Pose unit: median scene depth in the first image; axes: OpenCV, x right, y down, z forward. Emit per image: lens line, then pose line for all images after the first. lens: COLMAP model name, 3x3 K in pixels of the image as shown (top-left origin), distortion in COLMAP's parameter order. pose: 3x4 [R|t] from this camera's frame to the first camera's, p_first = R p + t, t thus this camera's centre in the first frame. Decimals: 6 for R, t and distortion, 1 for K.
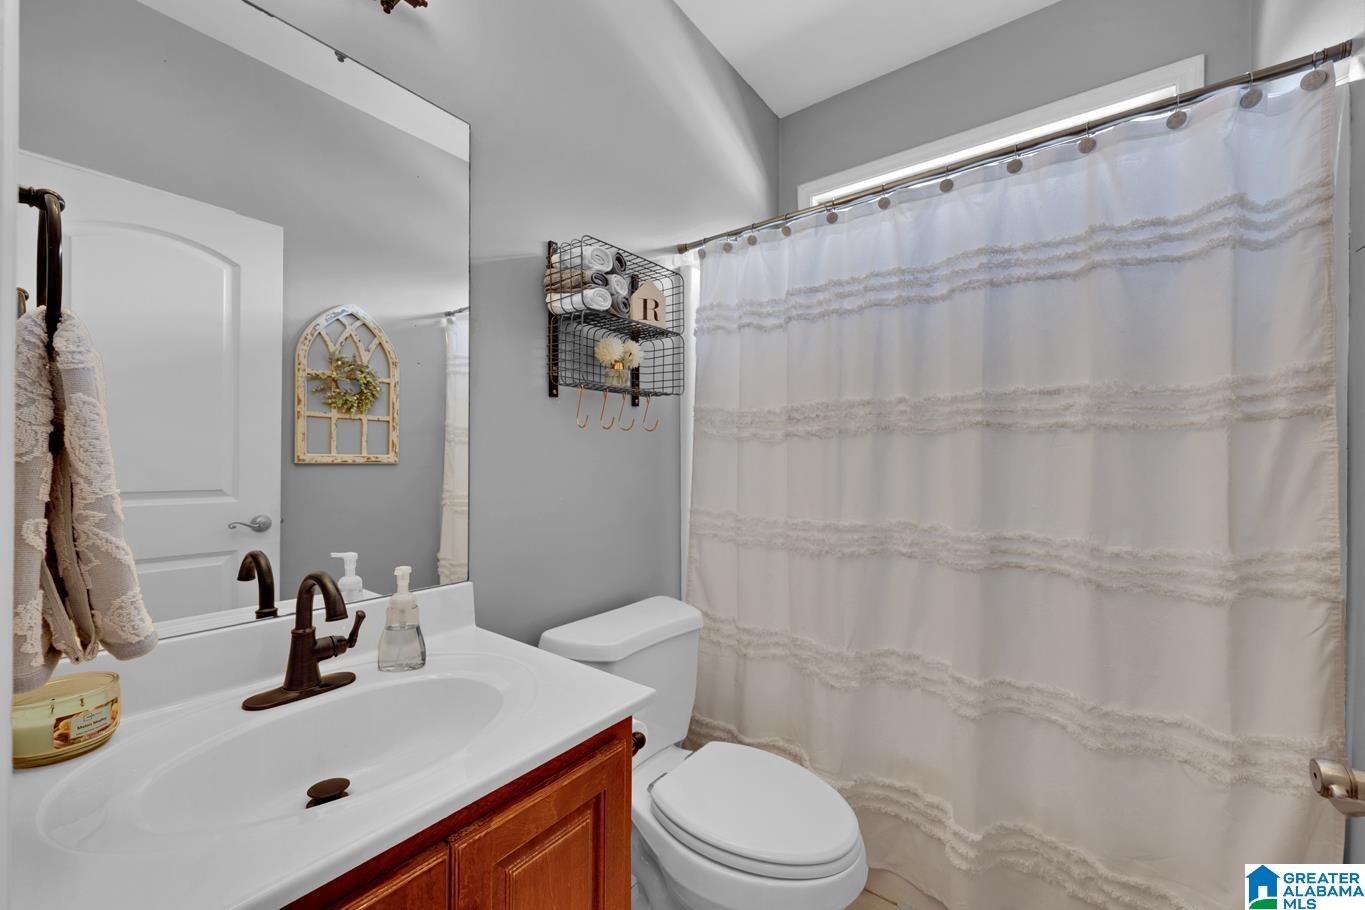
lens RADIAL K [[540.6, 0, 681.6], [0, 540.6, 452.4], [0, 0, 1]] dist [0.002268, -0.001220]
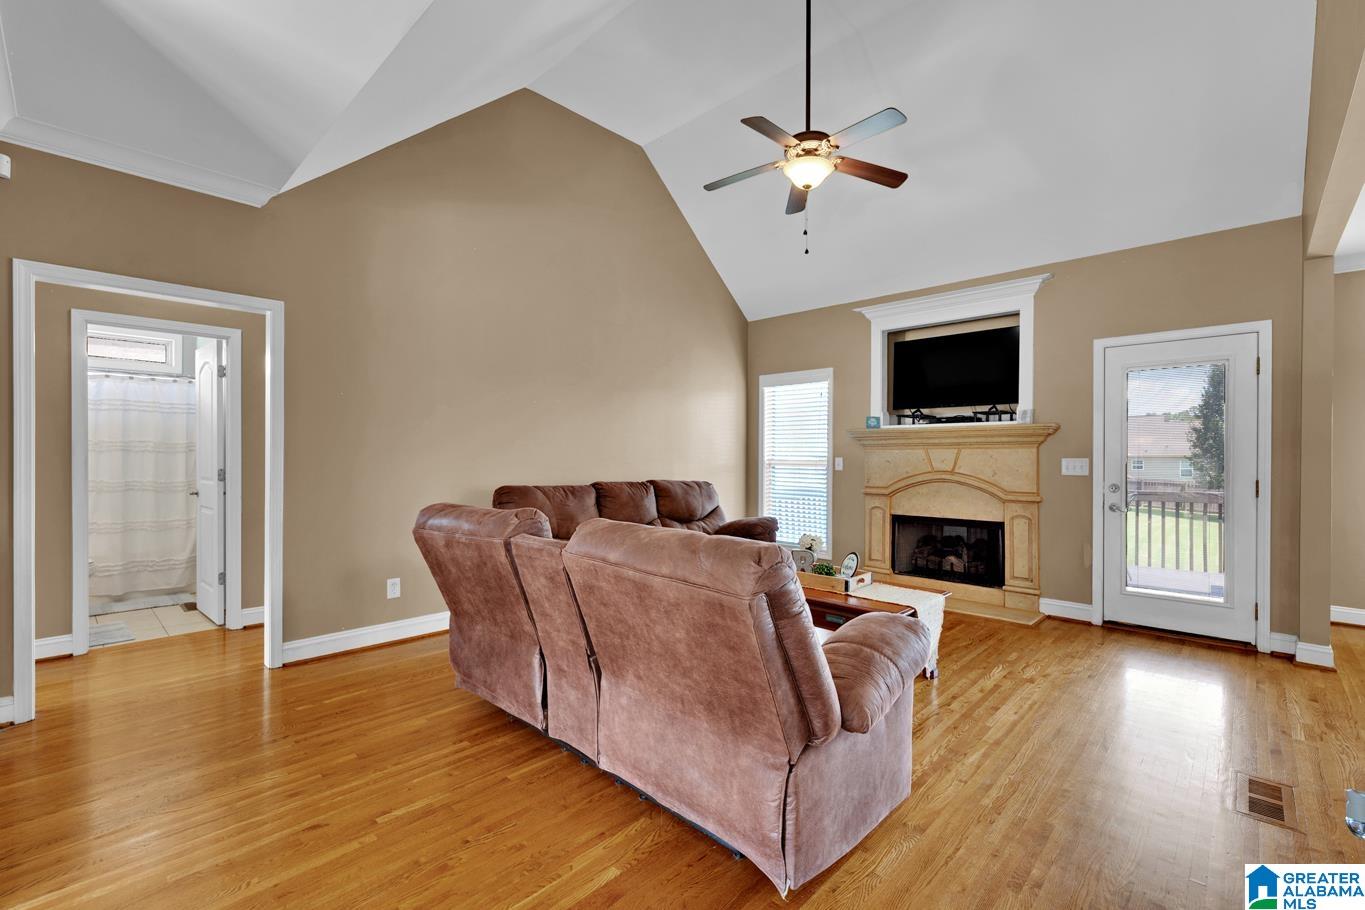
lens RADIAL K [[596.1, 0, 683.4], [0, 596.1, 459.6], [0, 0, 1]] dist [-0.000254, -0.000483]
pose [[0.092619, -0.007414, 0.995674, -2.999320], [-0.008326, 0.999932, 0.008220, -0.050824], [-0.995667, -0.009051, 0.092551, -3.030427]]
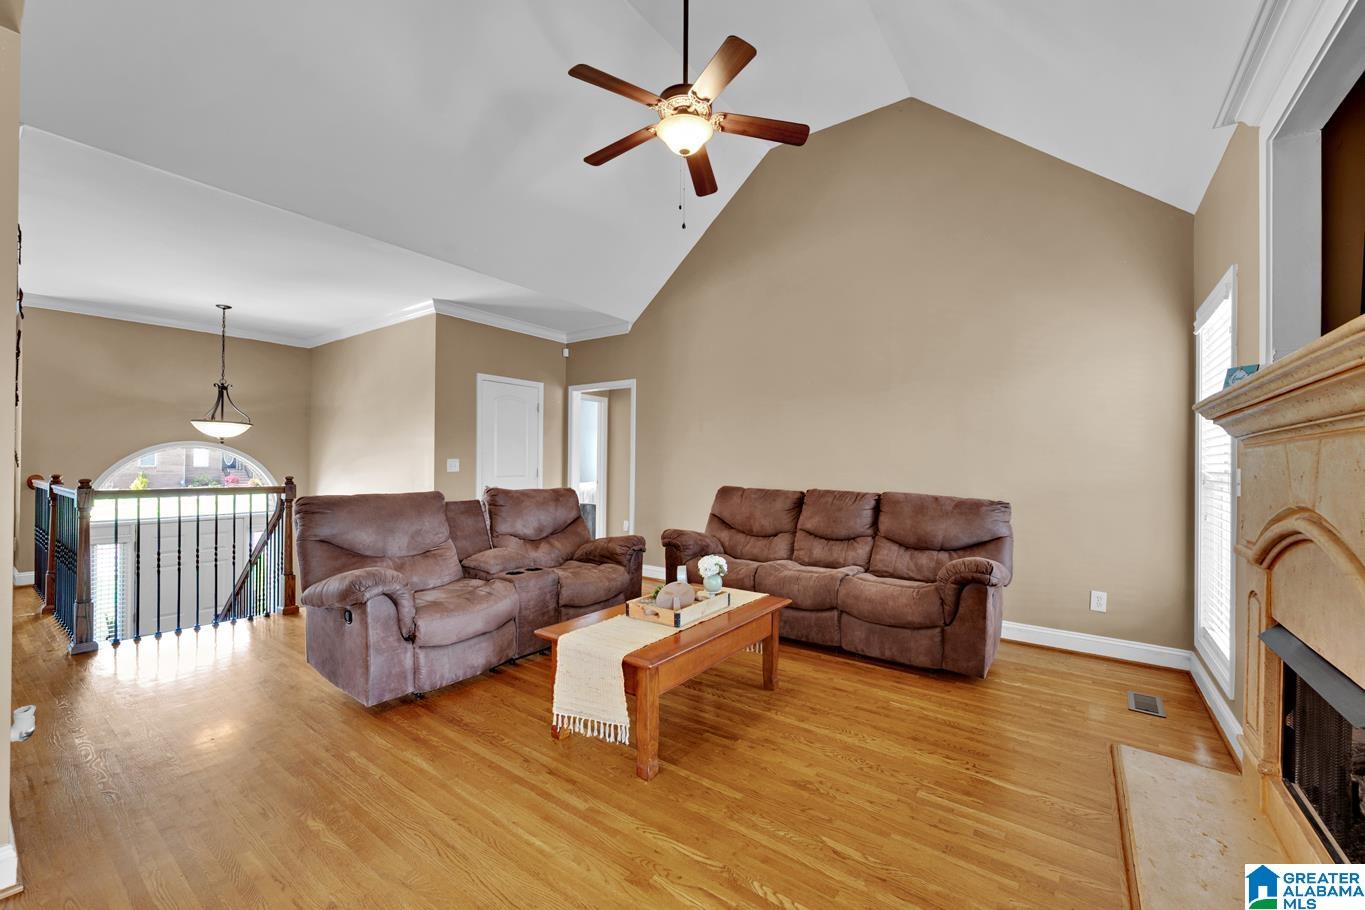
lens RADIAL K [[540.6, 0, 685.3], [0, 540.6, 461.5], [0, 0, 1]] dist [0.002268, -0.001220]
pose [[0.999244, 0.006411, 0.038348, -0.257766], [-0.006595, 0.999967, 0.004676, -0.059243], [-0.038316, -0.004925, 0.999254, -5.532710]]
